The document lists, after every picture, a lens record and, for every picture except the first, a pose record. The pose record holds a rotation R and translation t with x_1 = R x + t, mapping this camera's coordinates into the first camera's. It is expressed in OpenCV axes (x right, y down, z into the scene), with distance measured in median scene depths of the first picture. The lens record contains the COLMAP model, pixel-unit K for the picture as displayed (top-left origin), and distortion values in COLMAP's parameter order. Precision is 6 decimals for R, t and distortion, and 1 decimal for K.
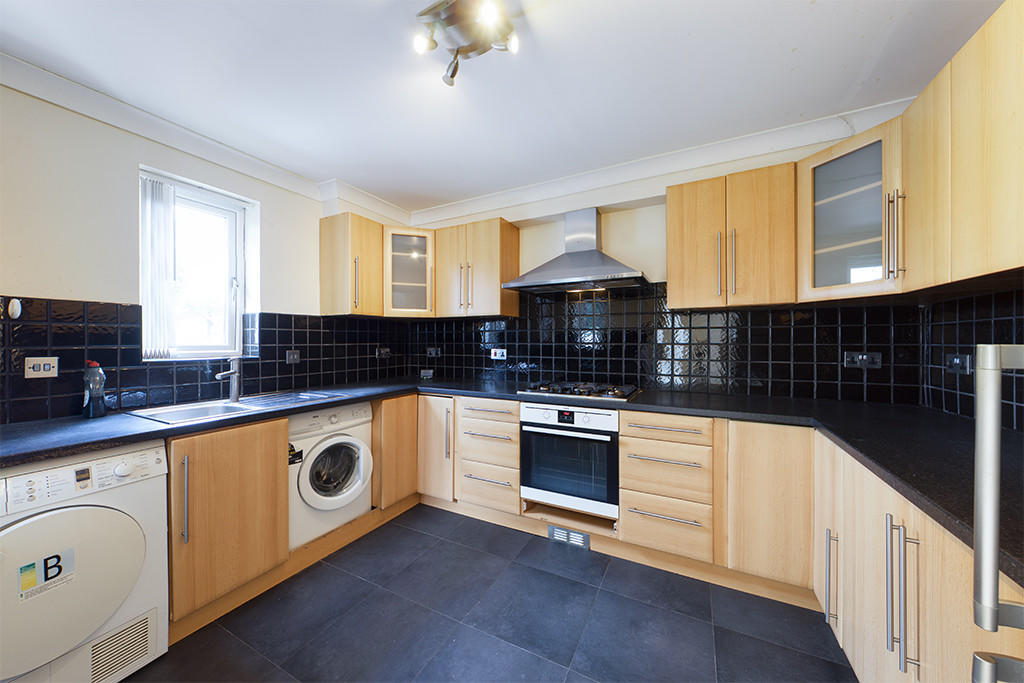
lens RADIAL K [[354.7, 0, 512.7], [0, 354.7, 341.3], [0, 0, 1]] dist [0.008935, -0.000419]
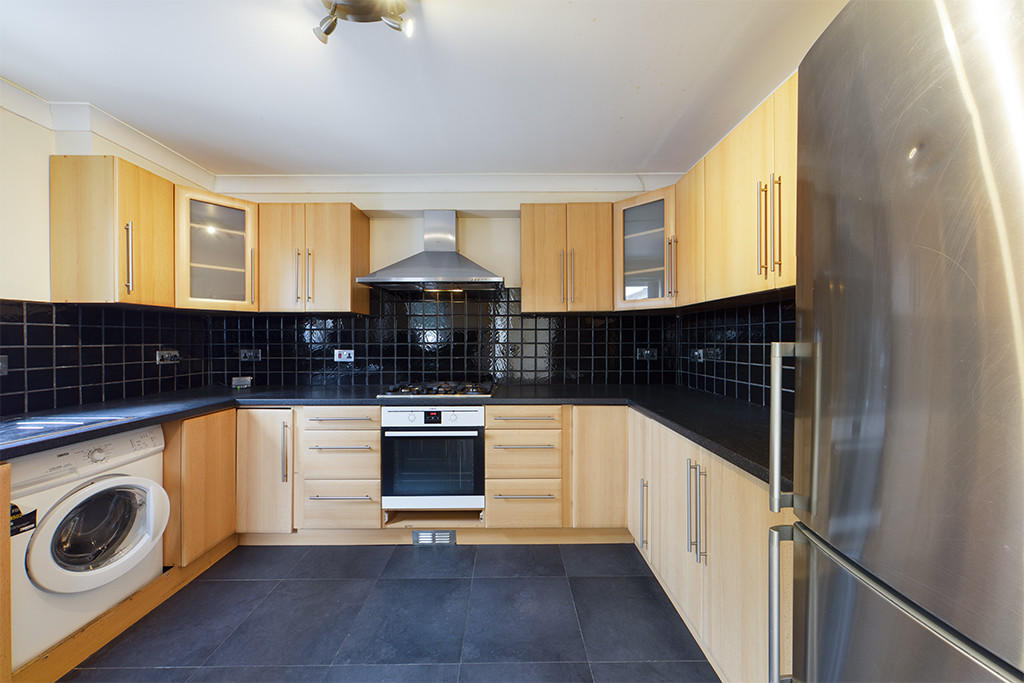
lens RADIAL K [[354.7, 0, 512.0], [0, 354.7, 340.9], [0, 0, 1]] dist [0.008935, -0.000419]
pose [[0.888047, -0.001145, 0.459751, -0.109621], [0.001242, 0.999999, 0.000093, 0.000196], [-0.459750, 0.000489, 0.888048, 0.018346]]
